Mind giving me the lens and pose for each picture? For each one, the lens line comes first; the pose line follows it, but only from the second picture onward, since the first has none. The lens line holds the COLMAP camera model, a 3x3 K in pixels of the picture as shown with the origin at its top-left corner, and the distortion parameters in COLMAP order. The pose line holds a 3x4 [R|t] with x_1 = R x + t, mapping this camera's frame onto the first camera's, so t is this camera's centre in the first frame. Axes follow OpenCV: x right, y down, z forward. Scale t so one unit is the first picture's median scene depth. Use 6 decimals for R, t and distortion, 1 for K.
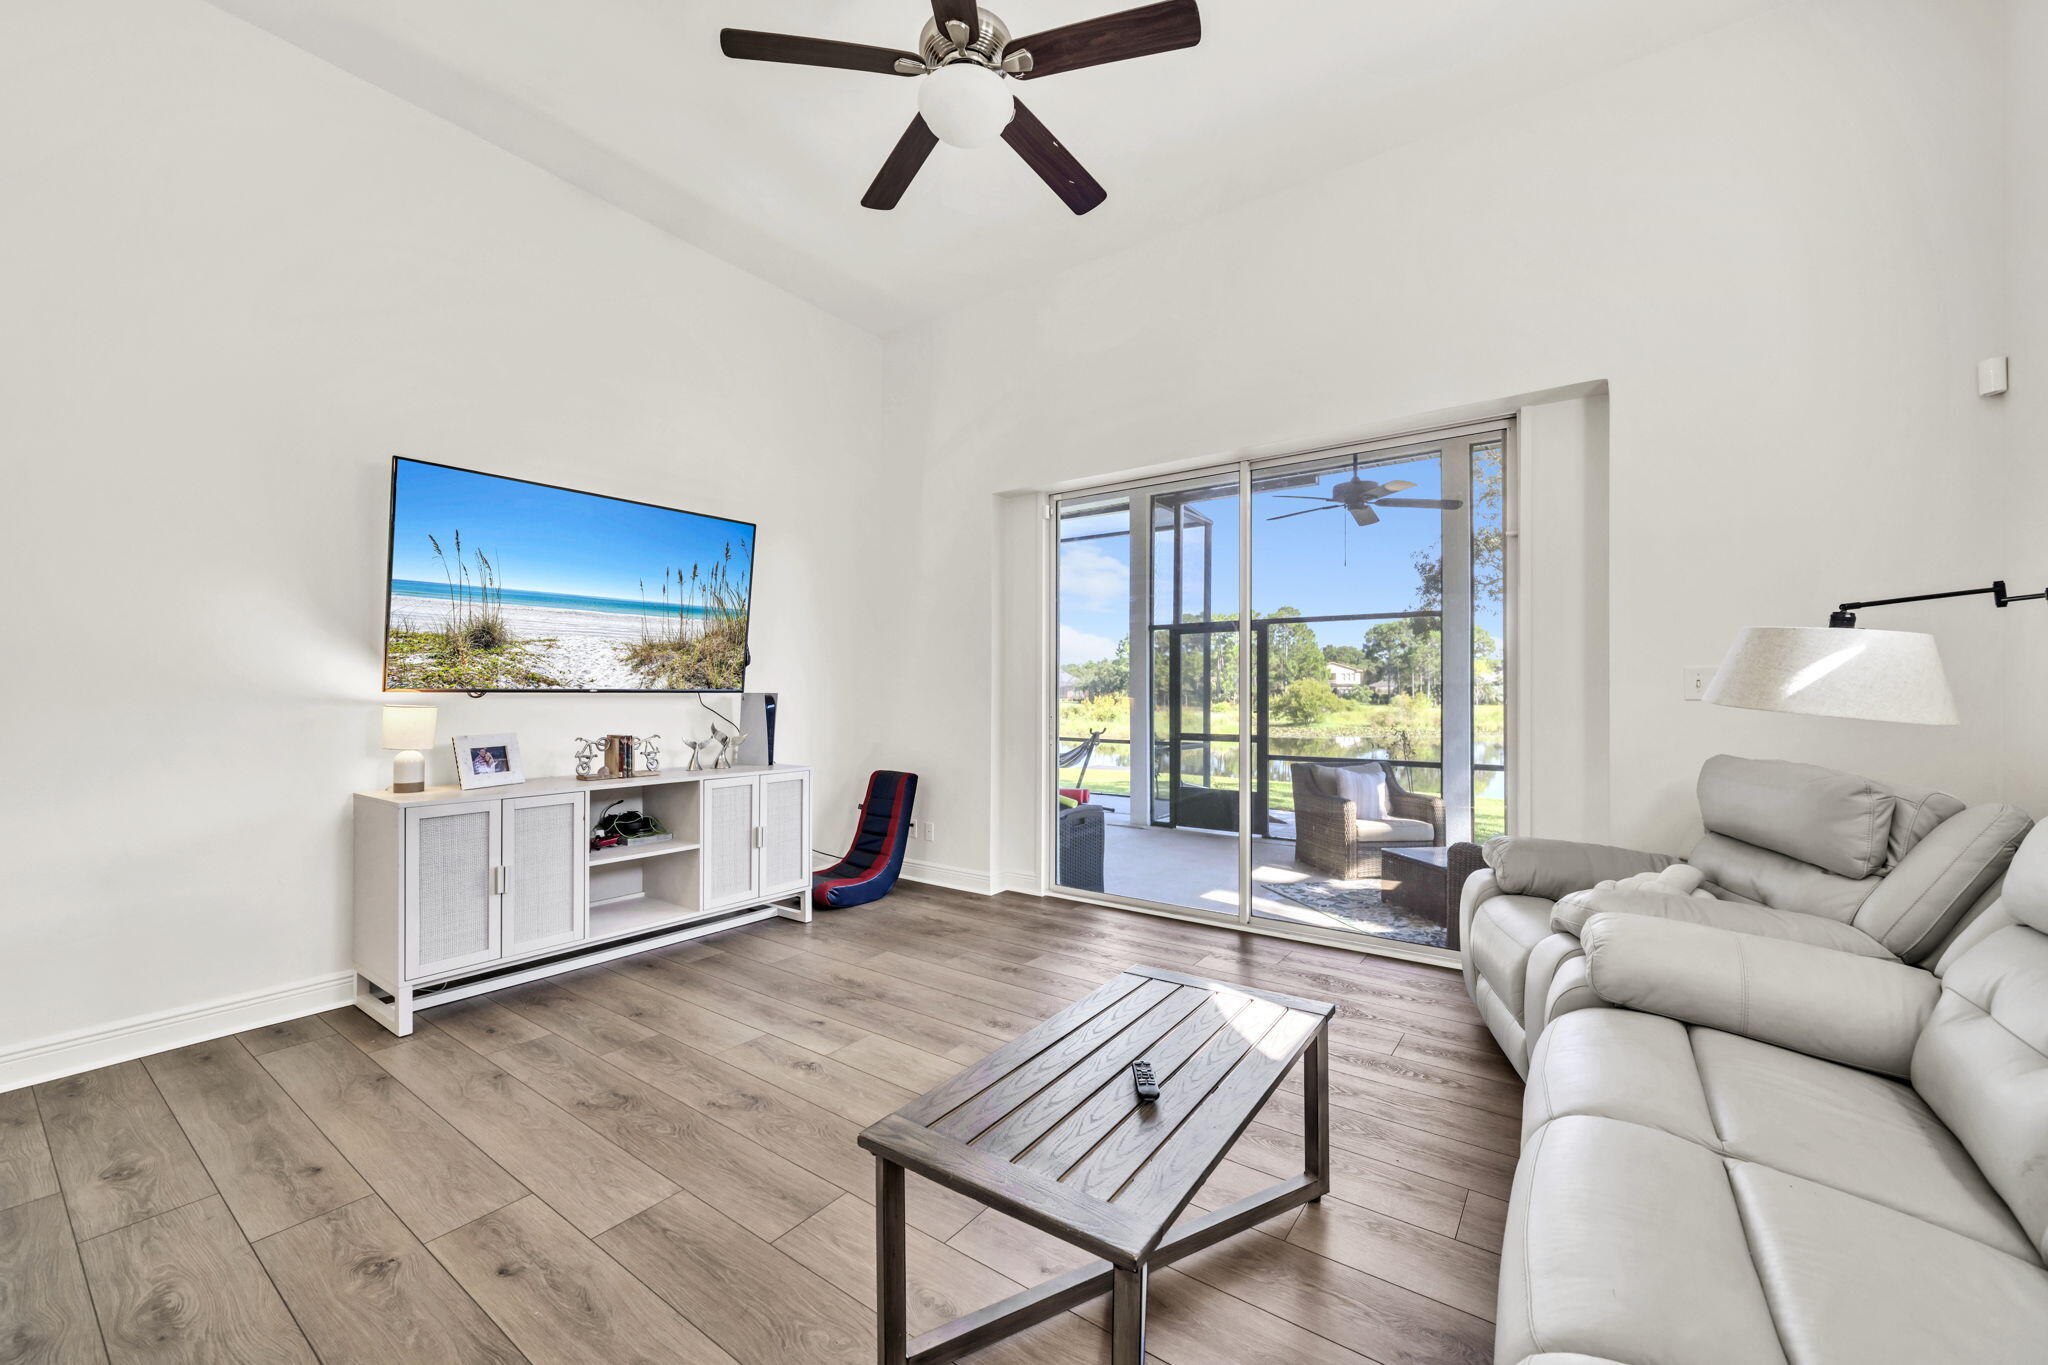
lens RADIAL K [[814.7, 0, 1030.0], [0, 814.7, 686.4], [0, 0, 1]] dist [0.003162, 0.000105]
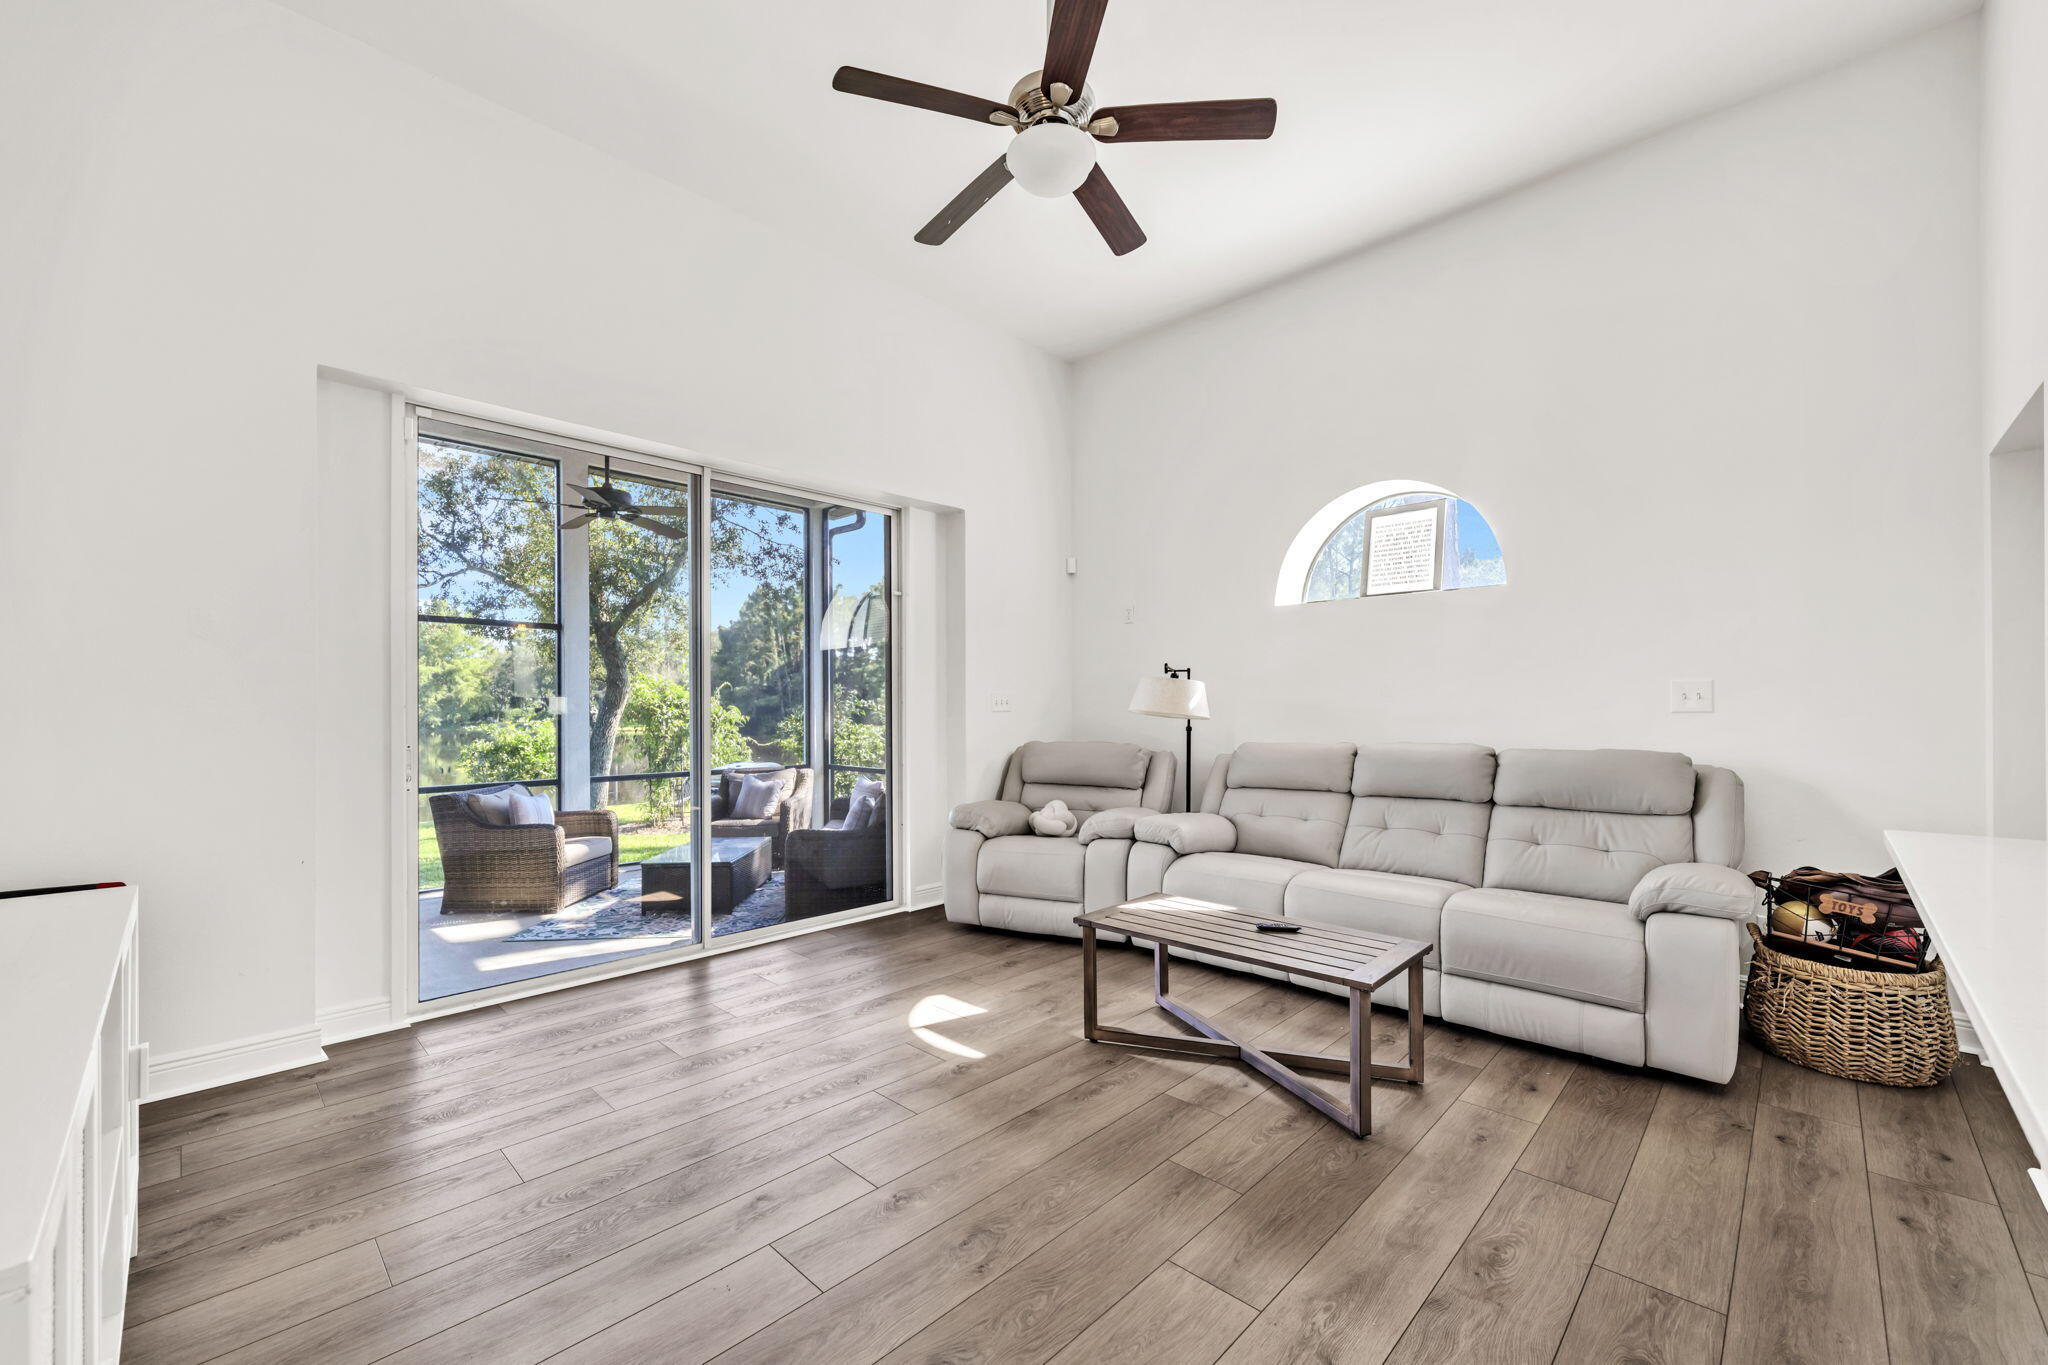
lens RADIAL K [[814.7, 0, 1035.5], [0, 814.7, 703.1], [0, 0, 1]] dist [0.003162, 0.000105]
pose [[0.132160, 0.004856, 0.991217, -0.506331], [-0.008931, 0.999953, -0.003708, 0.001060], [-0.991188, -0.008362, 0.132197, 0.388136]]
